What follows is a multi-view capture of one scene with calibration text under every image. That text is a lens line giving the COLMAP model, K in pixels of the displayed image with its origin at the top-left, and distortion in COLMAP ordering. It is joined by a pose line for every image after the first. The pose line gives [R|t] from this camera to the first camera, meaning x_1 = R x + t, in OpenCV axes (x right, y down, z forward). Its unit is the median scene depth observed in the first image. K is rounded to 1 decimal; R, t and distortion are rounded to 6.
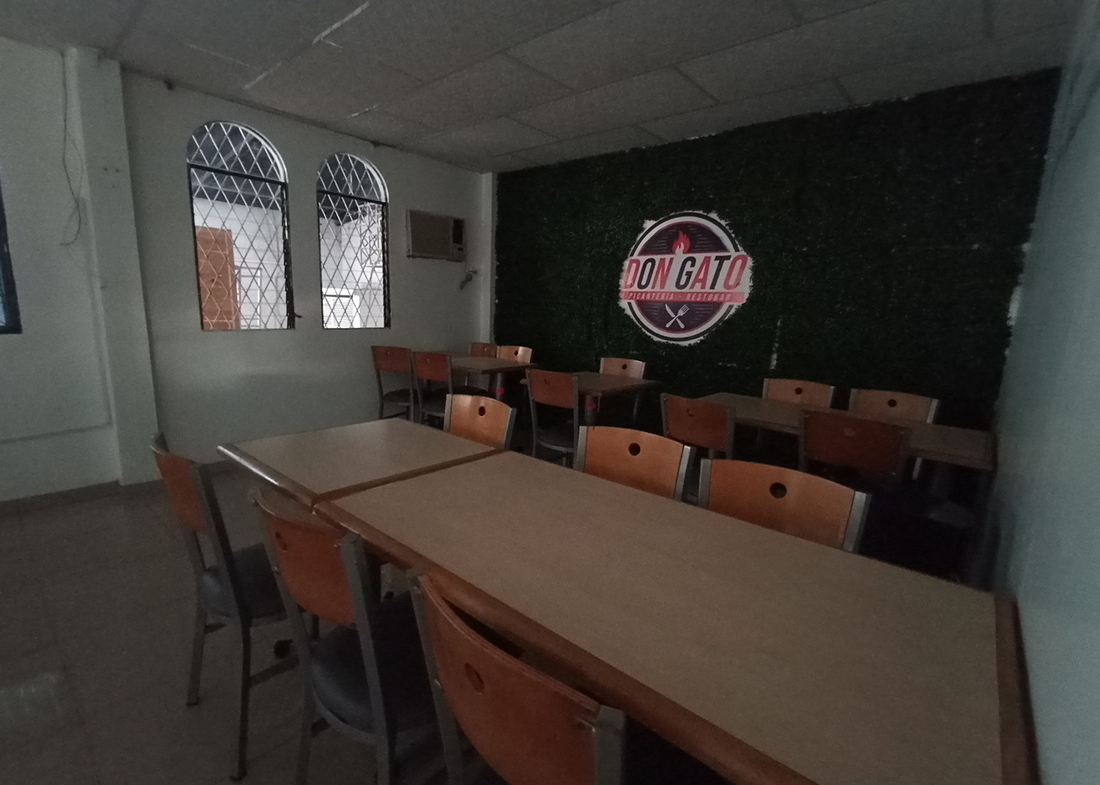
lens RADIAL K [[501.8, 0, 551.0], [0, 501.8, 392.4], [0, 0, 1]] dist [-0.002961, 0.000274]
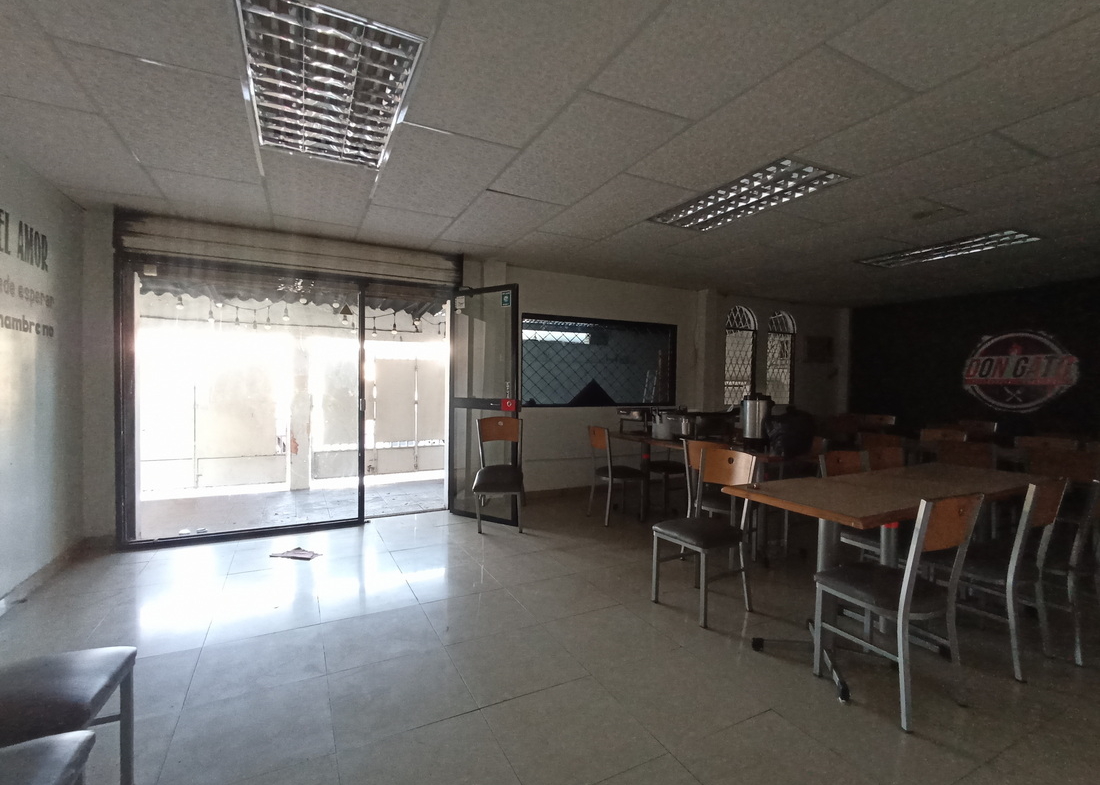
lens RADIAL K [[501.8, 0, 553.2], [0, 501.8, 392.0], [0, 0, 1]] dist [-0.002961, 0.000274]
pose [[0.924662, -0.010032, -0.380656, -0.483931], [-0.057894, 0.984328, -0.166573, 0.183657], [0.376362, 0.176062, 0.909590, -0.956893]]
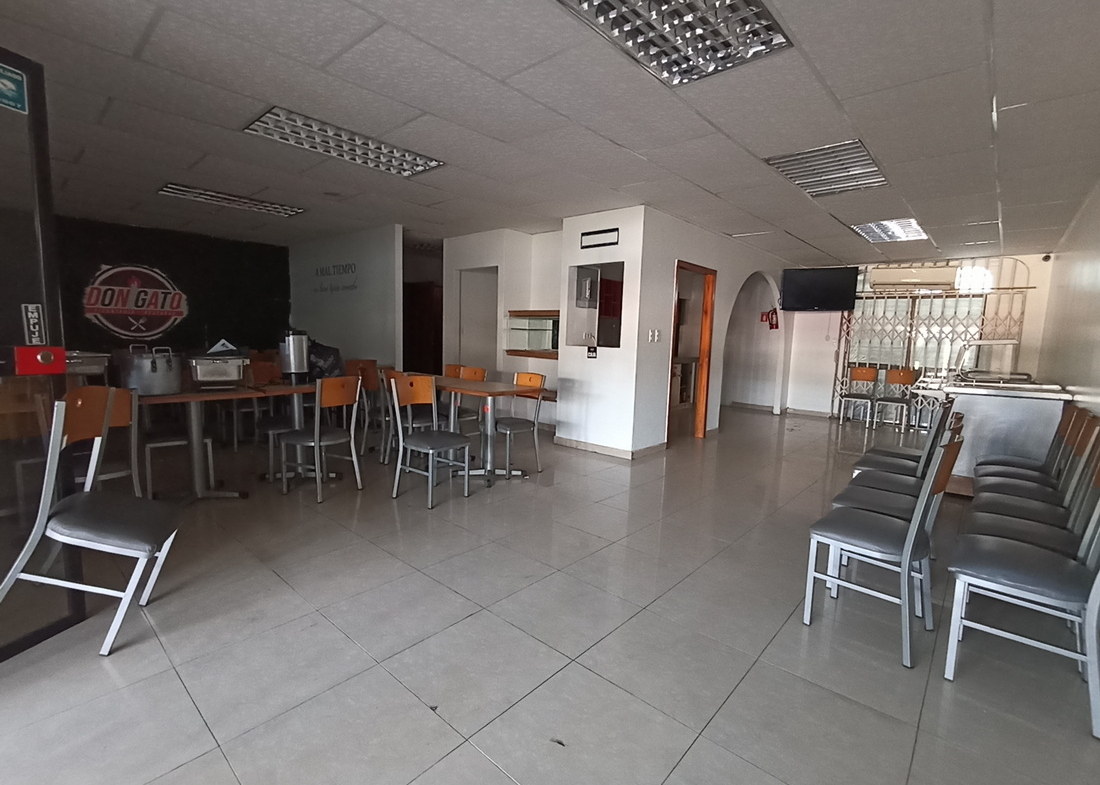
lens RADIAL K [[501.8, 0, 550.0], [0, 501.8, 396.4], [0, 0, 1]] dist [-0.002961, 0.000274]
pose [[0.036885, -0.148356, 0.988246, -1.446137], [0.156052, 0.977642, 0.140940, 0.073076], [-0.987060, 0.149020, 0.059211, -0.469290]]
